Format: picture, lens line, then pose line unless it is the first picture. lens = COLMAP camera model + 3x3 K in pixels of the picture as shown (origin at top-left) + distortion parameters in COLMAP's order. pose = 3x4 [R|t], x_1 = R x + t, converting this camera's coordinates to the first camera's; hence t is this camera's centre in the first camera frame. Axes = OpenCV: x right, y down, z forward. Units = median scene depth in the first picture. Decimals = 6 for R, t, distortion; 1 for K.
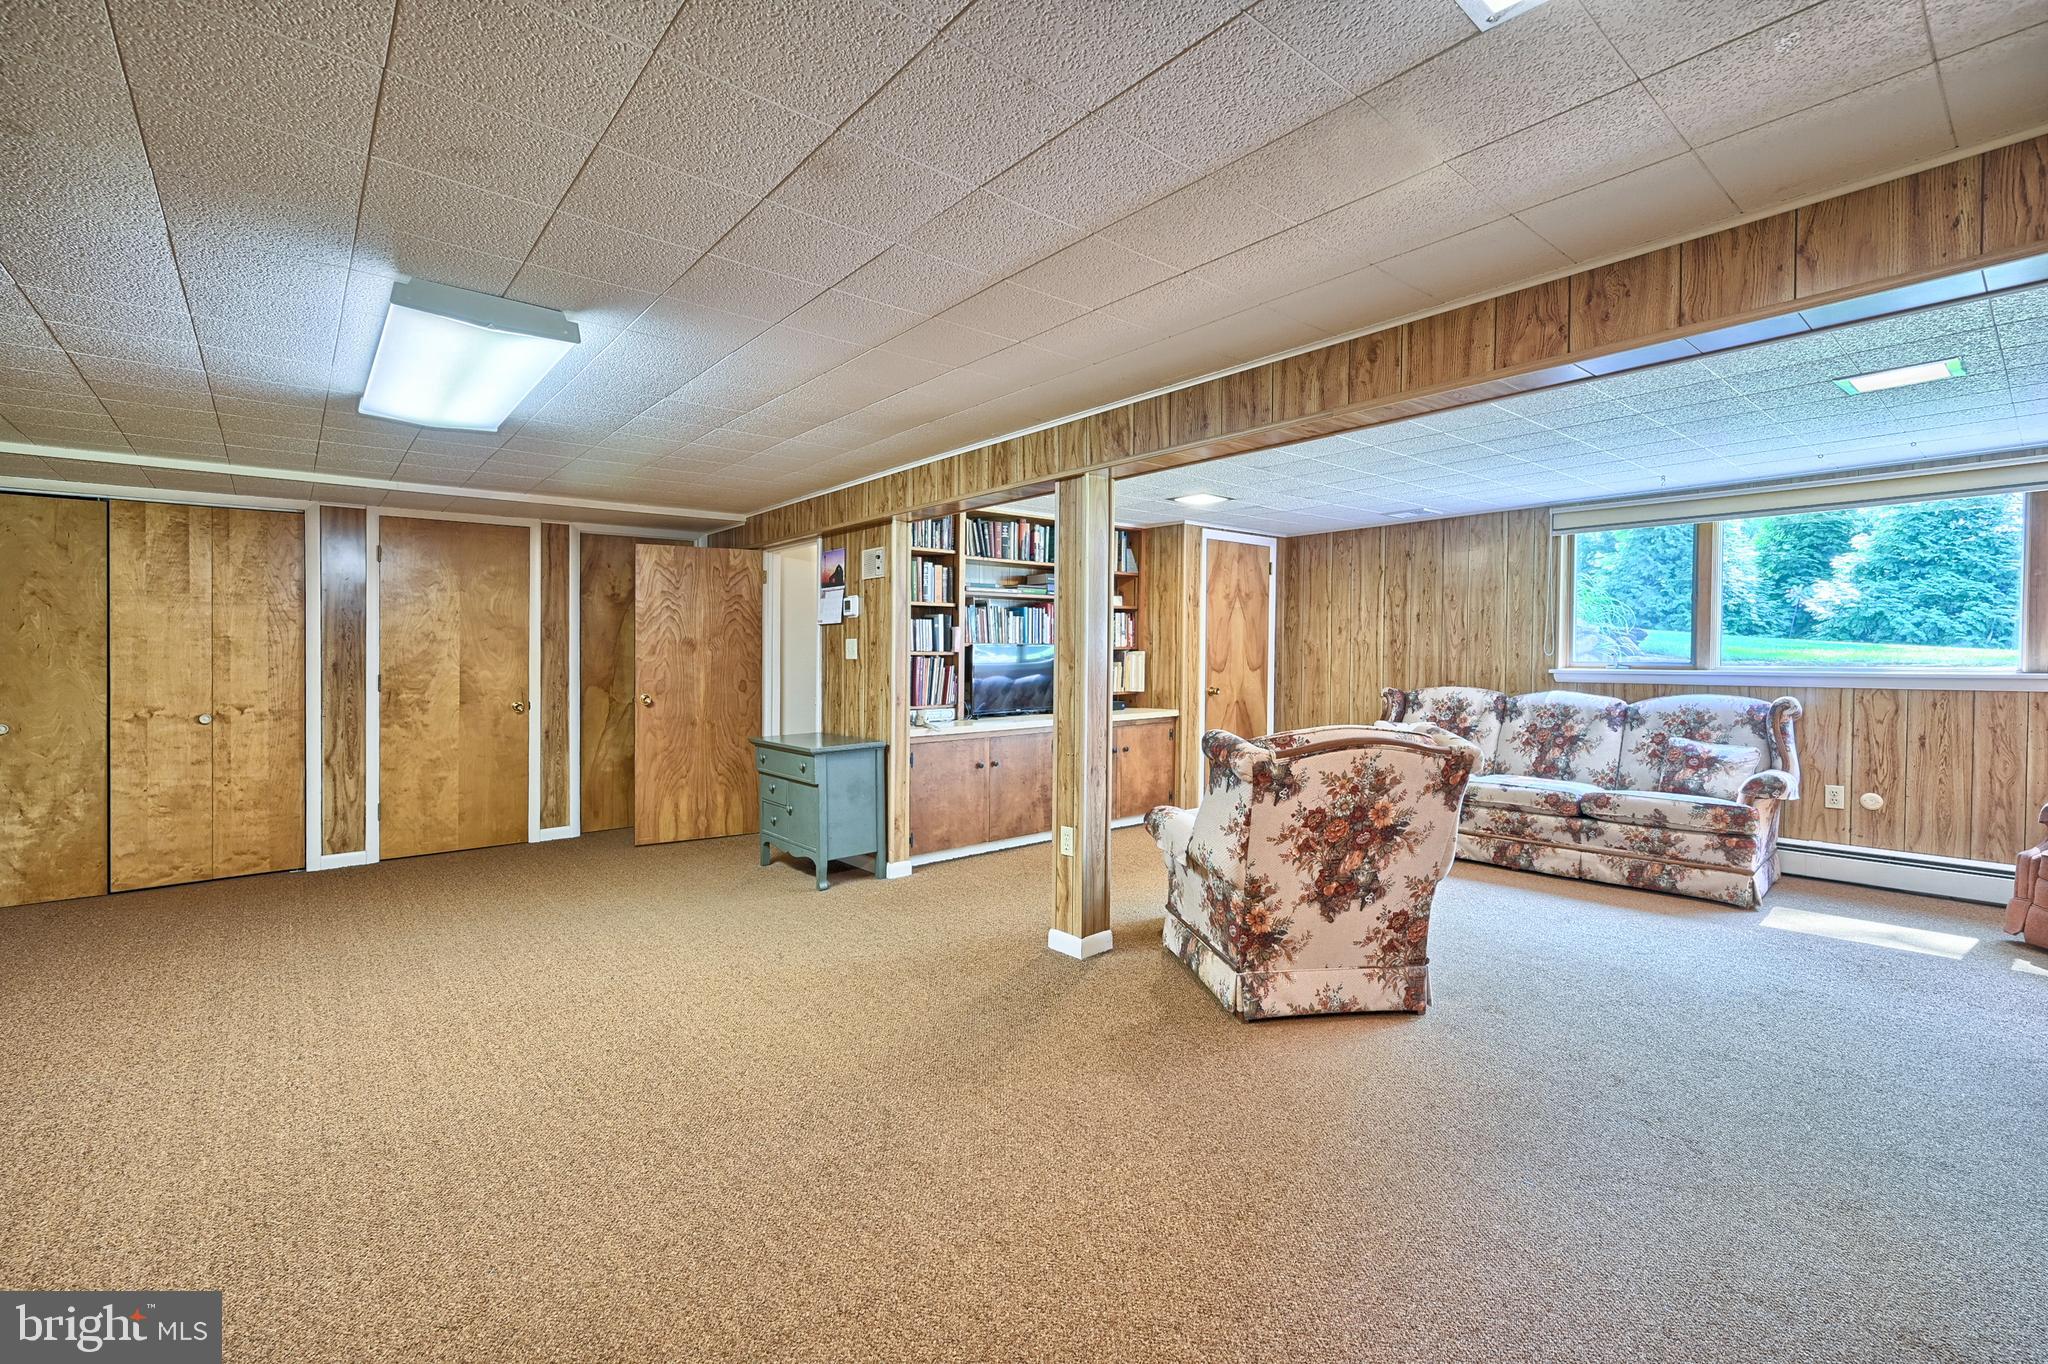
lens RADIAL K [[880.0, 0, 1026.2], [0, 880.0, 656.2], [0, 0, 1]] dist [0.010925, 0.000134]
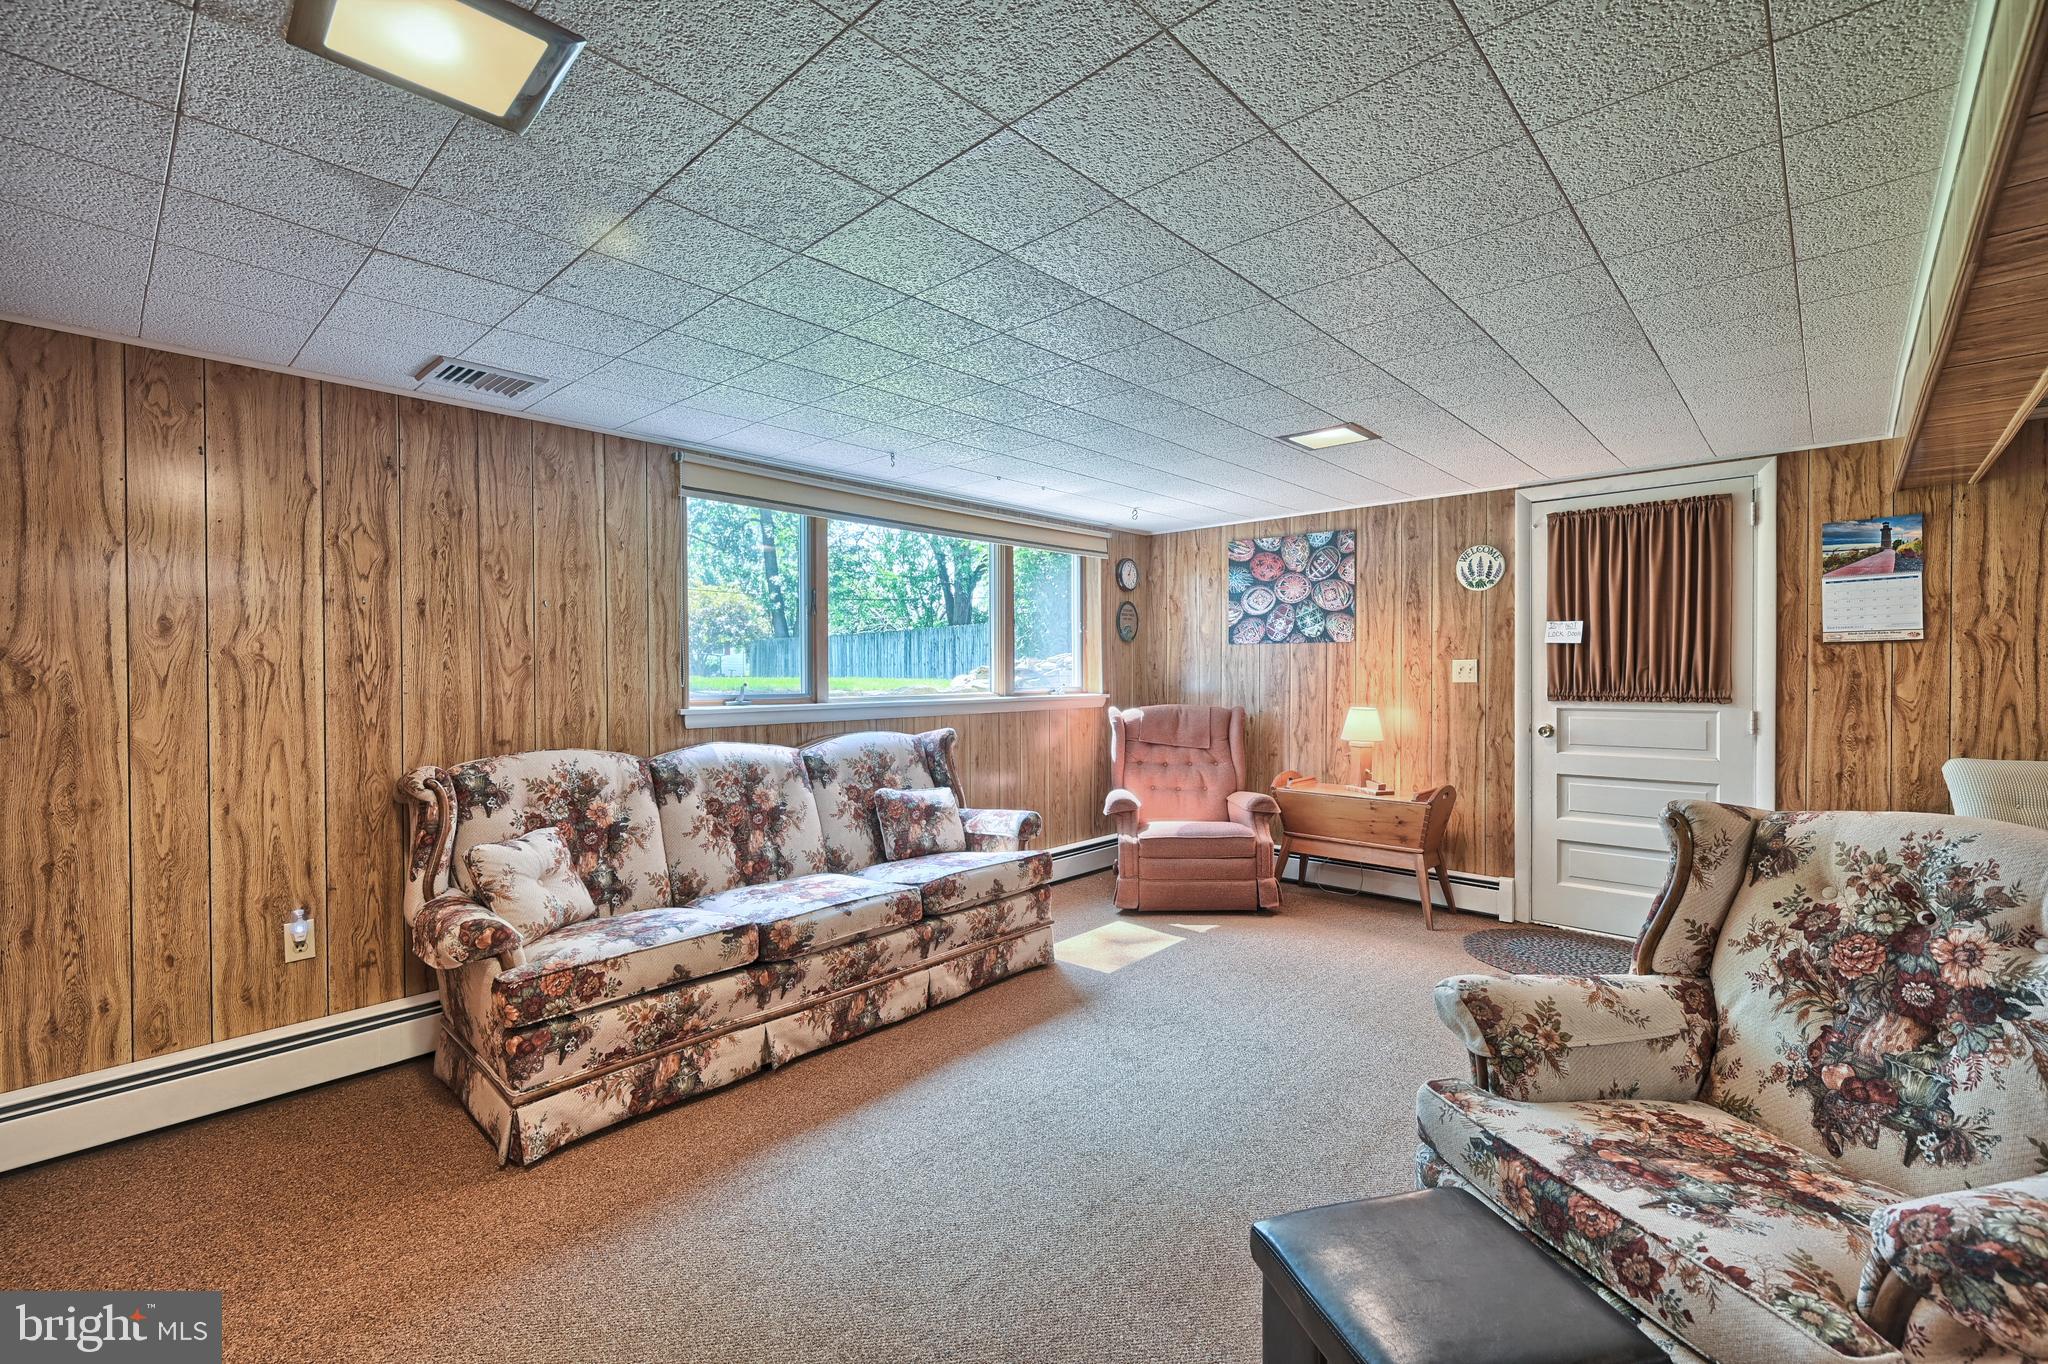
lens RADIAL K [[880.2, 0, 1029.4], [0, 880.2, 688.2], [0, 0, 1]] dist [0.000980, 0.000228]
pose [[-0.117926, -0.013731, 0.992927, -0.060661], [0.008270, 0.999856, 0.014809, -0.008090], [-0.992988, 0.009958, -0.117795, 0.928537]]
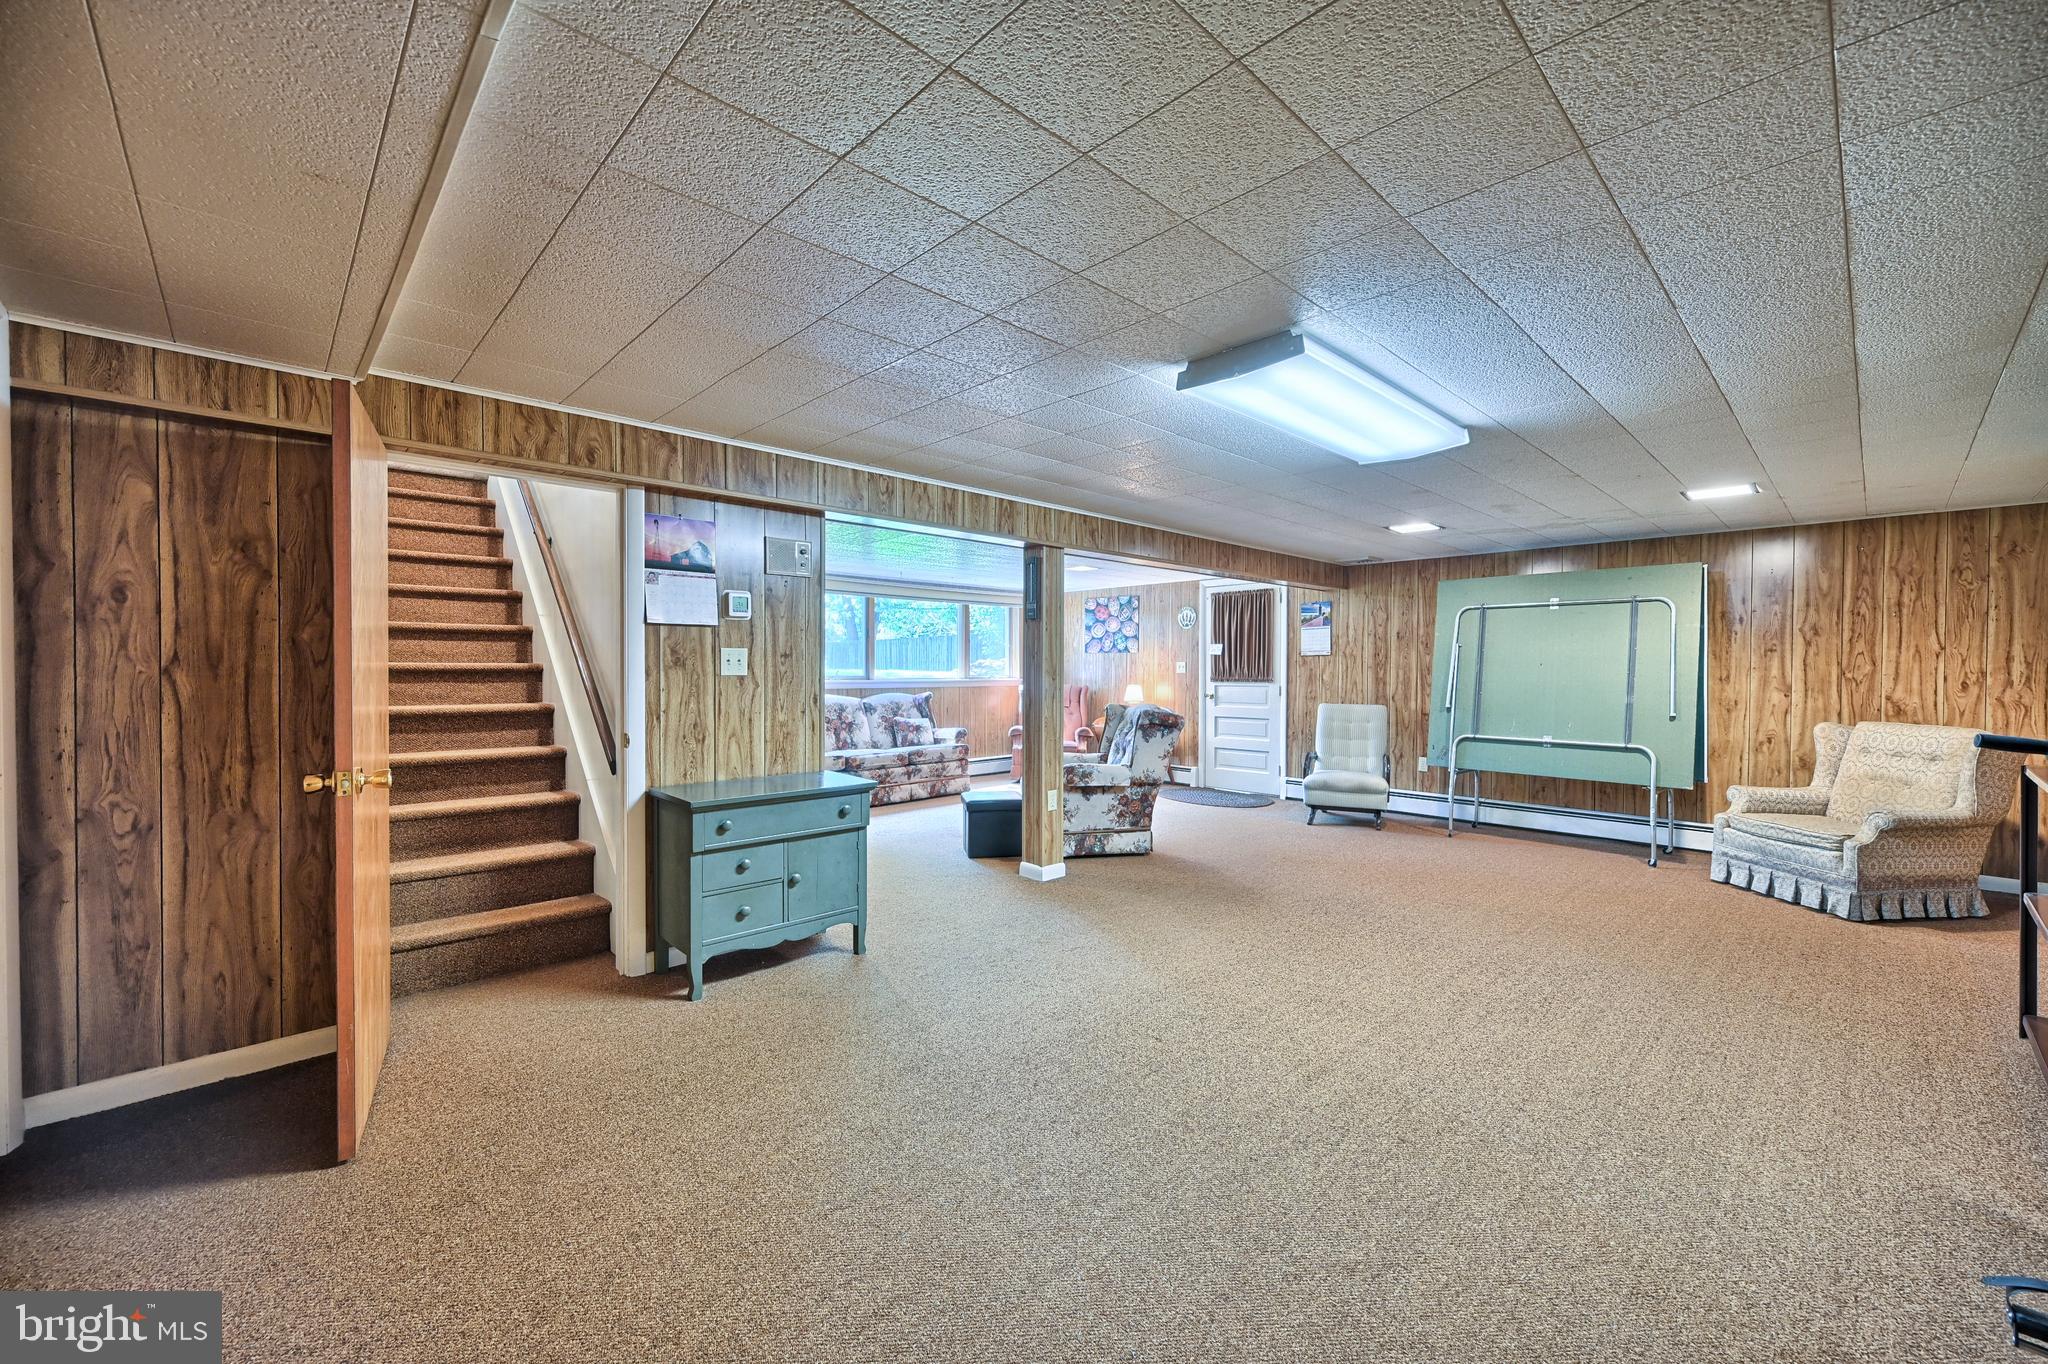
lens RADIAL K [[813.1, 0, 1027.4], [0, 813.1, 678.4], [0, 0, 1]] dist [-0.000123, -0.000088]
pose [[-0.057247, -0.007420, 0.998332, -0.907602], [0.001757, 0.999970, 0.007533, 0.001056], [-0.998359, 0.002185, -0.057232, 0.800397]]
